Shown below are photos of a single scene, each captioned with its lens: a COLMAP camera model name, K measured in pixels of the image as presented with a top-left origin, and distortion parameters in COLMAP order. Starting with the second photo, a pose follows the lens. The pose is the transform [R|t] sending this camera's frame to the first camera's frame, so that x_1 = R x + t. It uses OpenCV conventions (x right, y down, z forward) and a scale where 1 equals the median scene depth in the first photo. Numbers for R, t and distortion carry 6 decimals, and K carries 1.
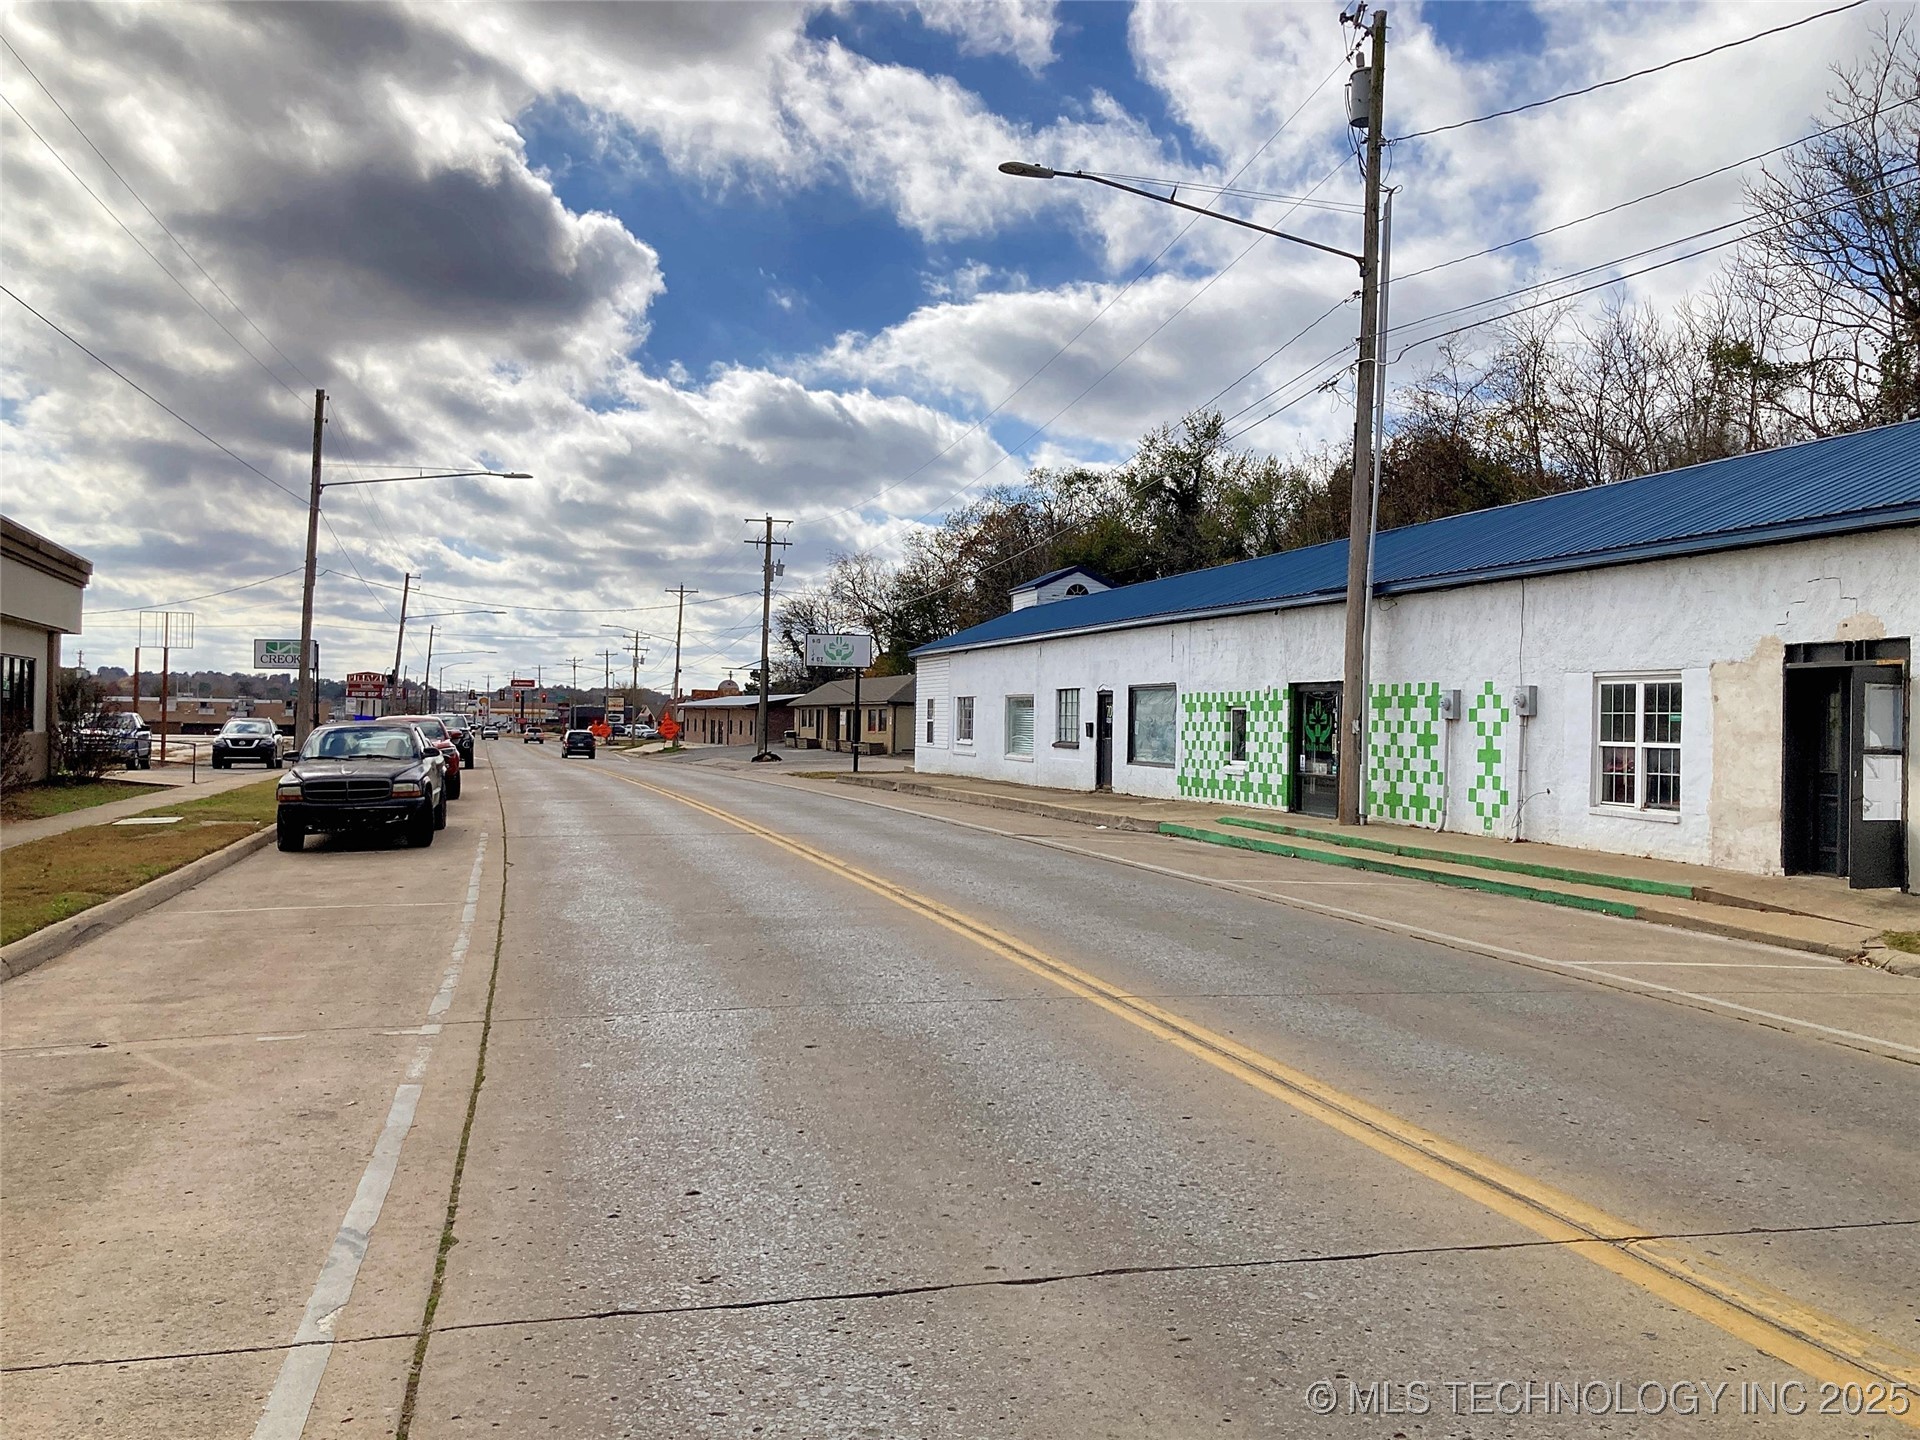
lens RADIAL K [[1570.5, 0, 965.5], [0, 1570.5, 681.8], [0, 0, 1]] dist [0.029226, 0.001448]
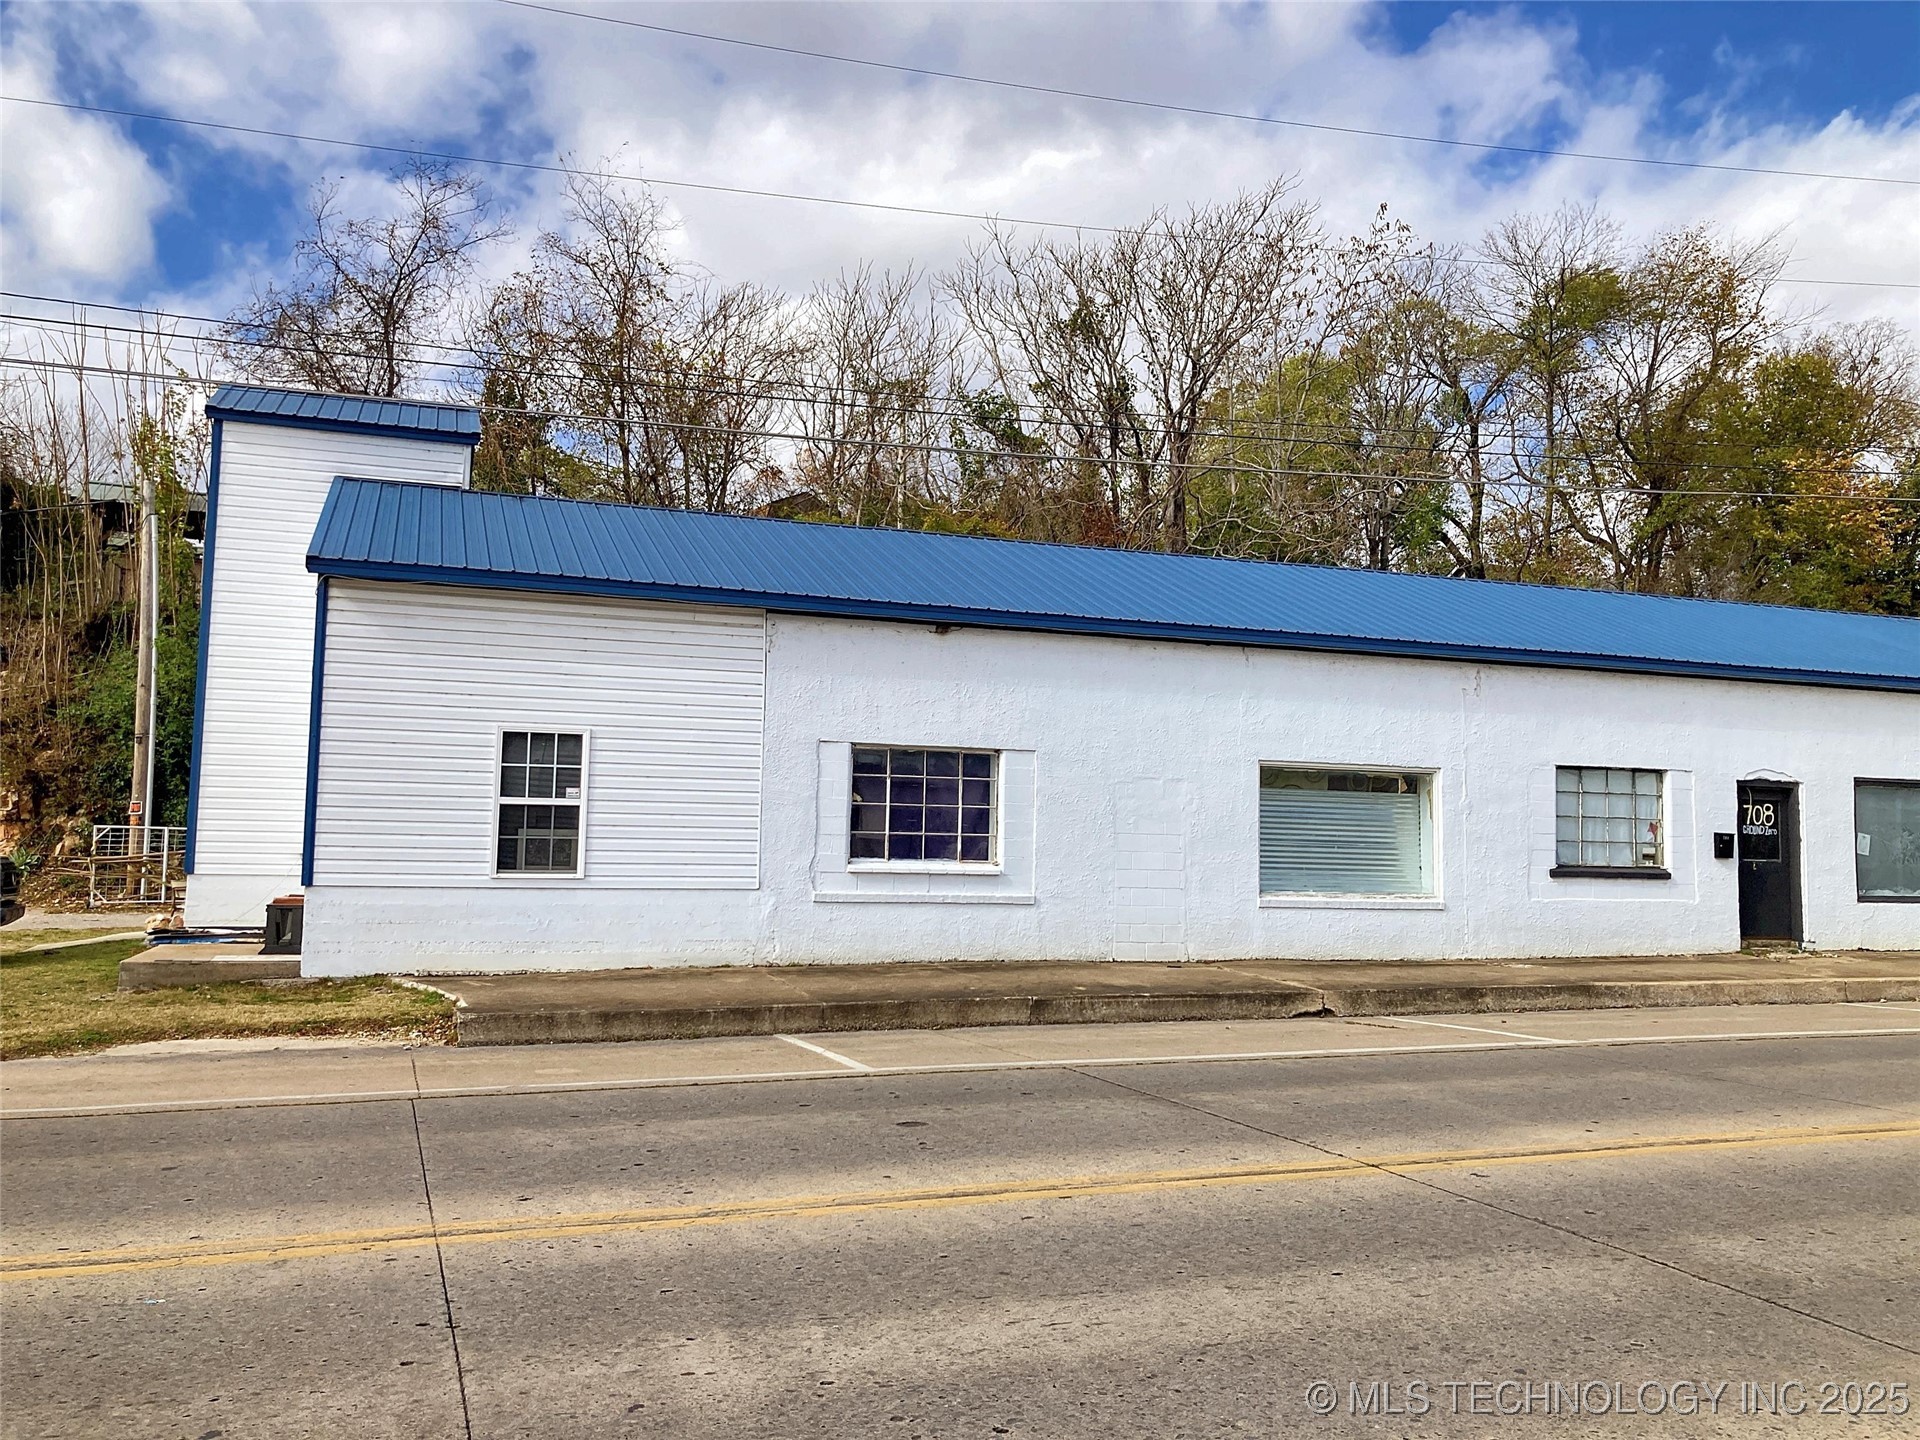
lens RADIAL K [[1540.6, 0, 960.0], [0, 1540.6, 720.0], [0, 0, 1]] dist [0.003569, -0.000323]
pose [[-0.048178, 0.033671, 0.998271, -0.776370], [-0.055795, 0.997780, -0.036348, 0.033553], [-0.997279, -0.057449, -0.046193, 2.149162]]
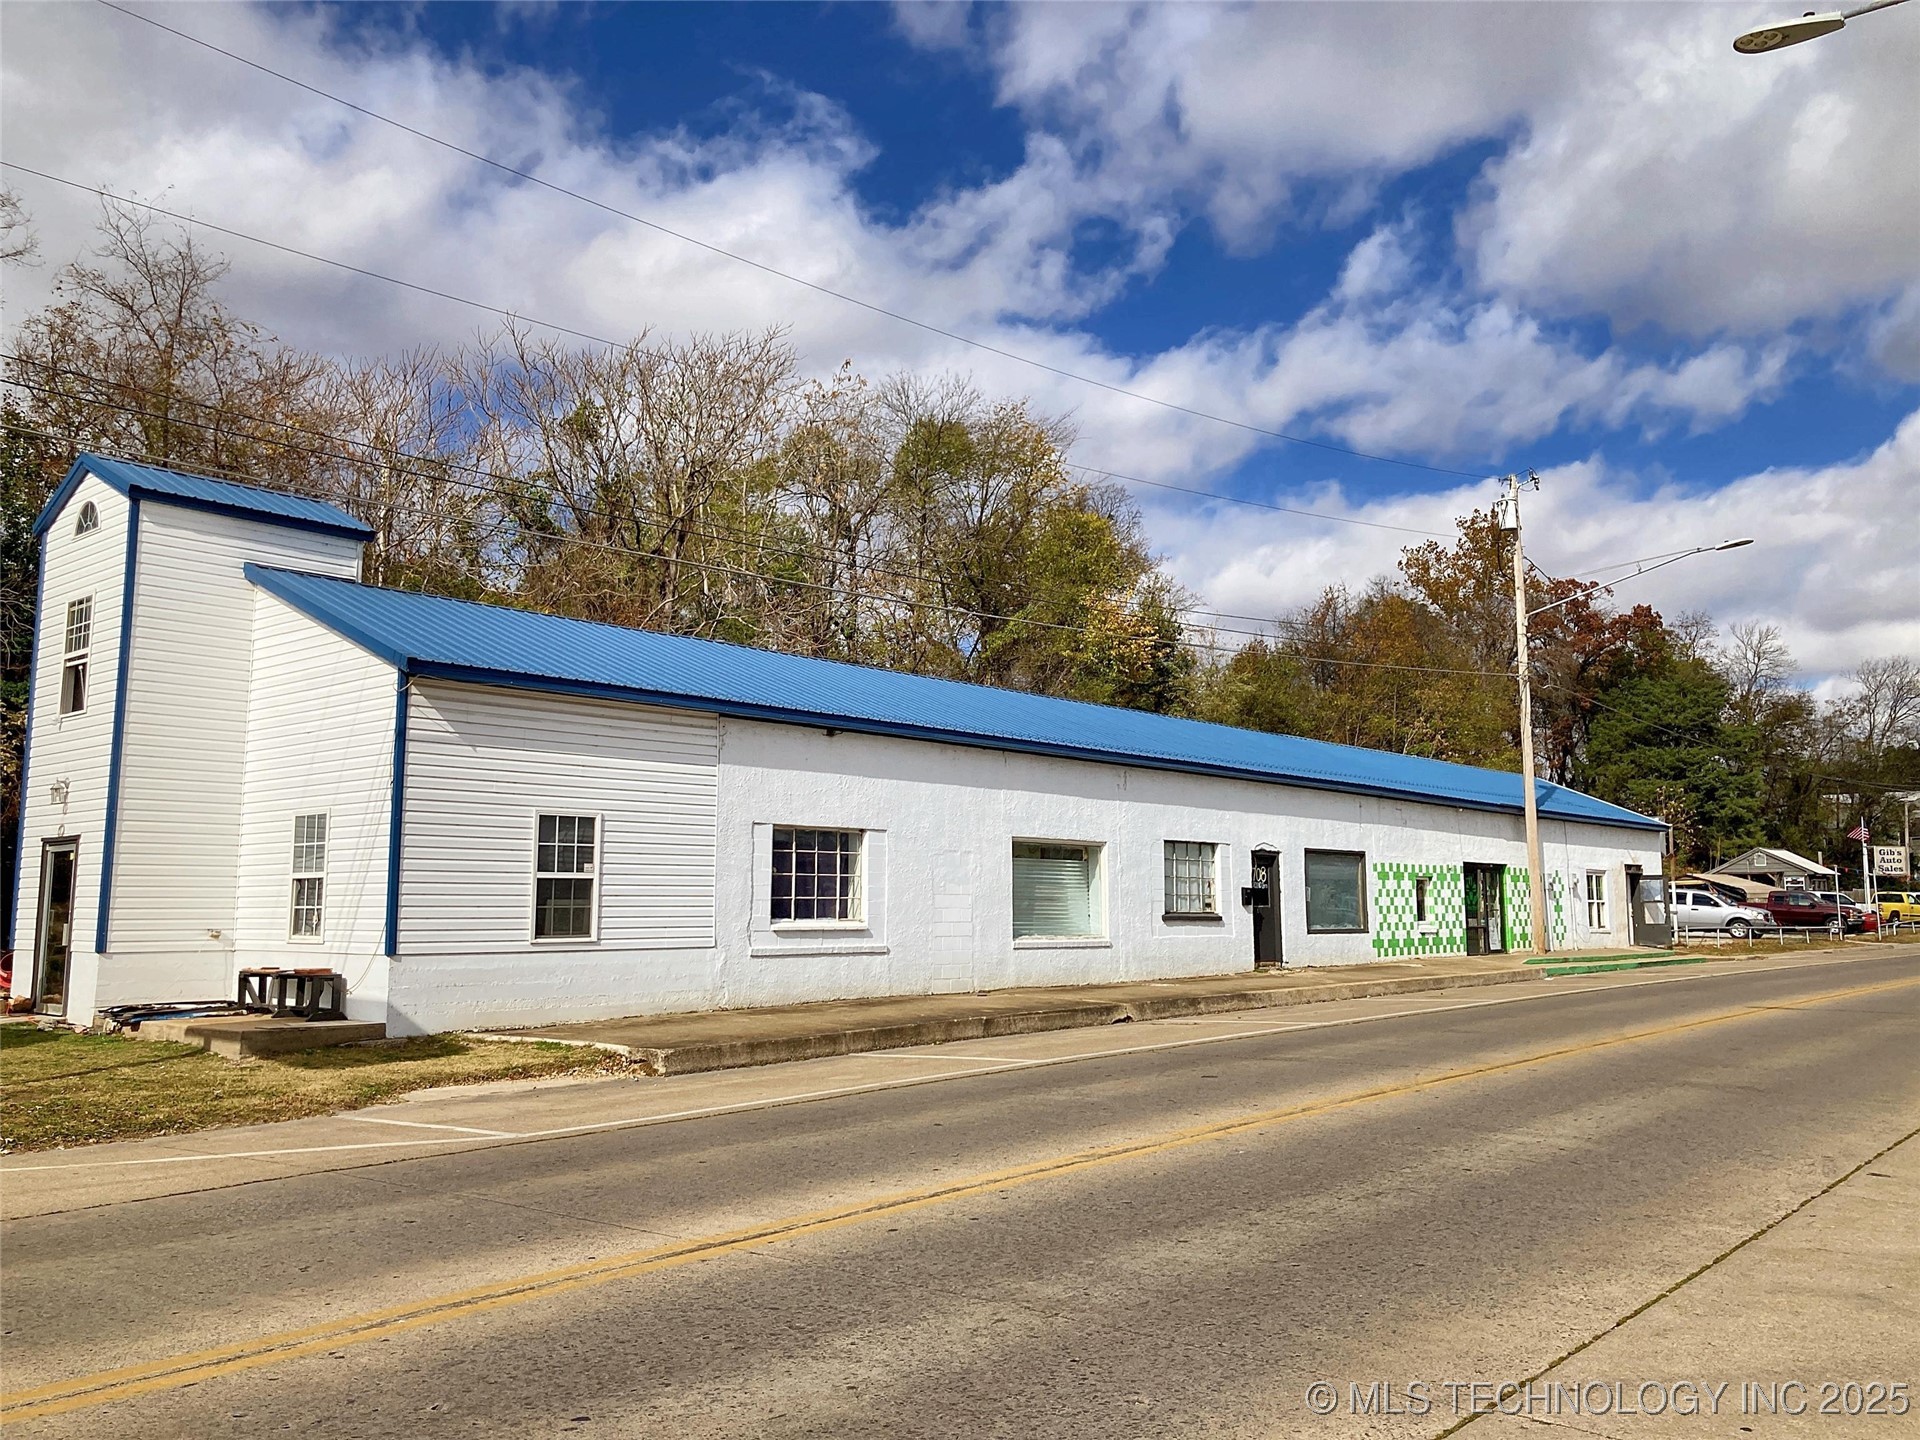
lens RADIAL K [[1536.7, 0, 960.0], [0, 1536.7, 720.0], [0, 0, 1]] dist [-0.003117, -0.001090]
pose [[-0.529499, 0.064298, 0.845870, -0.863656], [-0.047218, 0.993344, -0.105066, 0.049288], [-0.846995, -0.095573, -0.522939, 2.554325]]
